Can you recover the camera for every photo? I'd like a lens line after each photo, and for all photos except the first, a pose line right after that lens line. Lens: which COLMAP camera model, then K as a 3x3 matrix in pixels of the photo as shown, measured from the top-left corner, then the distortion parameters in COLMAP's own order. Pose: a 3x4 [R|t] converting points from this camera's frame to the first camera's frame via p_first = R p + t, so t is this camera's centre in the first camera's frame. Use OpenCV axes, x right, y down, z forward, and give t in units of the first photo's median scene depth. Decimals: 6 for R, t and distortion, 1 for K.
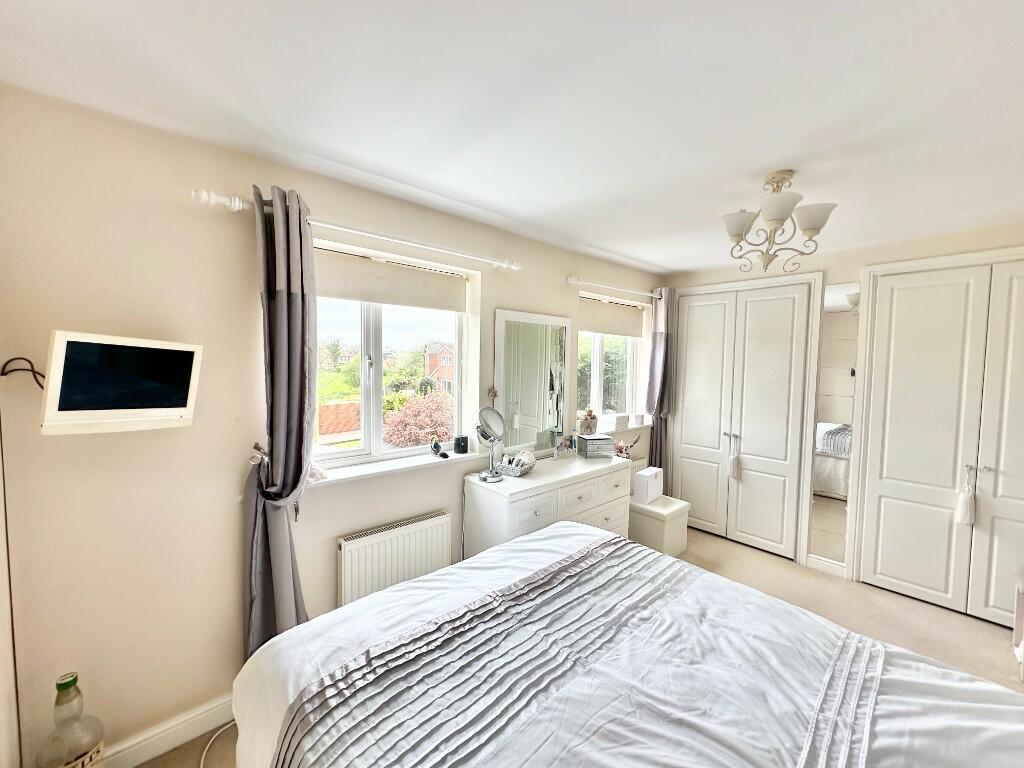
lens RADIAL K [[408.8, 0, 512.0], [0, 408.8, 384.0], [0, 0, 1]] dist [-0.001439, 0.000159]
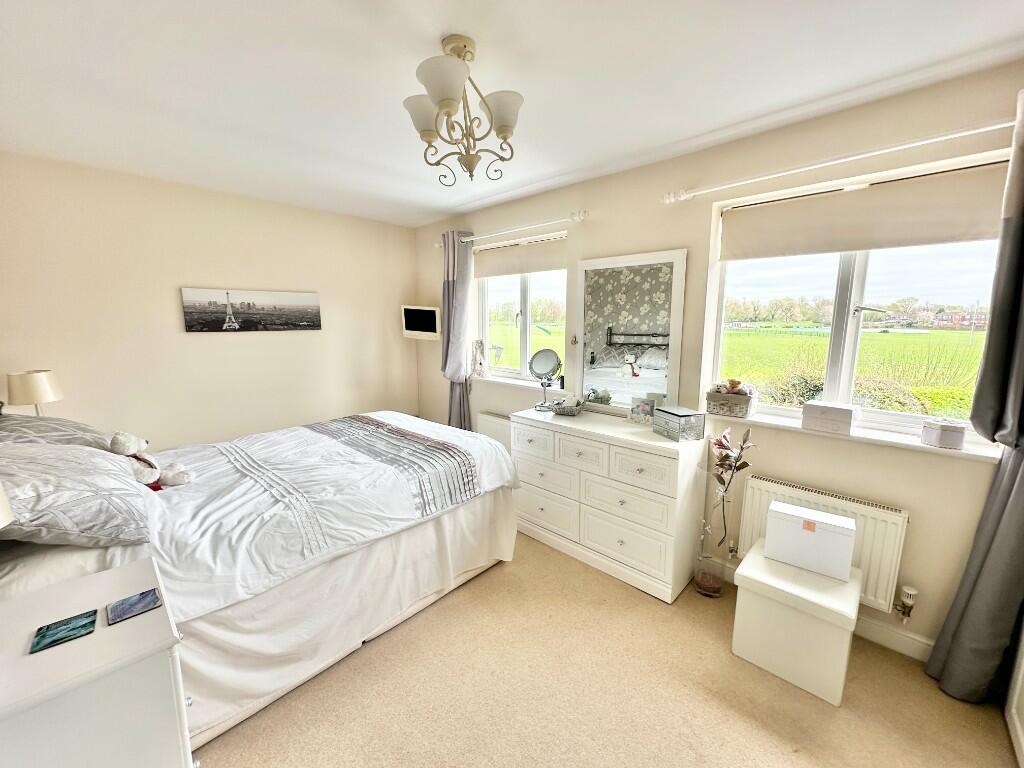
lens RADIAL K [[408.8, 0, 512.0], [0, 408.8, 384.0], [0, 0, 1]] dist [-0.001439, 0.000159]
pose [[0.070605, 0.146252, -0.986724, 1.764718], [-0.053317, 0.988332, 0.142676, -0.013586], [0.996078, 0.042535, 0.077579, 1.262449]]
